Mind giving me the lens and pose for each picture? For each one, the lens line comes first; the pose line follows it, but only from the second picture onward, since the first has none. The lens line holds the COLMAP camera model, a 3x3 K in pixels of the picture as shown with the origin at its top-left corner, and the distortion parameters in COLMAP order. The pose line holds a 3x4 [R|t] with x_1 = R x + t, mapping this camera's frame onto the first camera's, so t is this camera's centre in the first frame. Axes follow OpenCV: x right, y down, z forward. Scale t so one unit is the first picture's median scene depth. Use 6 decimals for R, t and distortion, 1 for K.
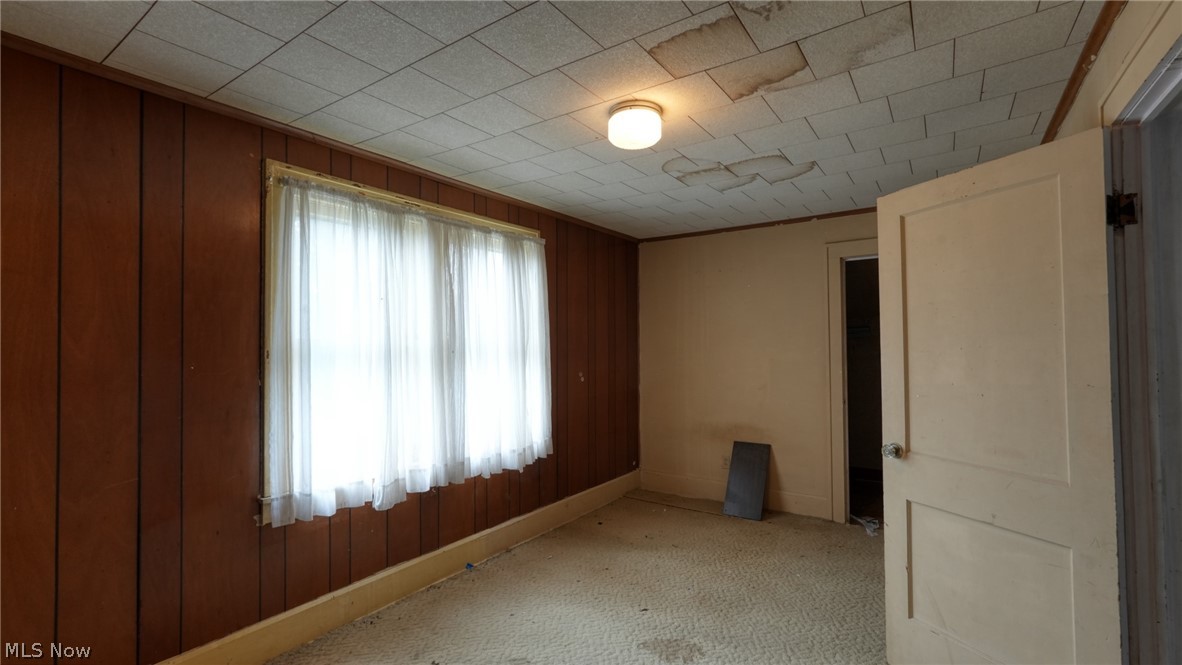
lens RADIAL K [[515.3, 0, 591.3], [0, 515.3, 334.2], [0, 0, 1]] dist [-0.017722, 0.007565]
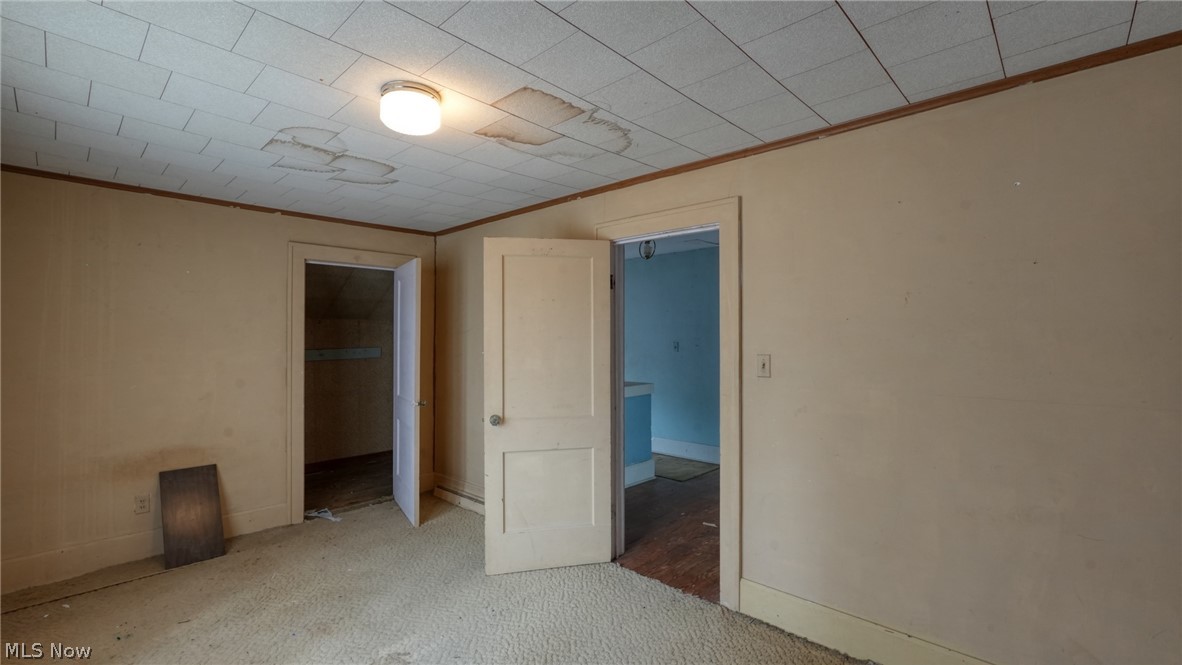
lens RADIAL K [[515.3, 0, 591.3], [0, 515.3, 334.2], [0, 0, 1]] dist [-0.017722, 0.007565]
pose [[0.146199, 0.019536, 0.989062, -0.544371], [-0.018508, 0.999684, -0.017010, 0.007085], [-0.989082, -0.015819, 0.146515, 0.376380]]
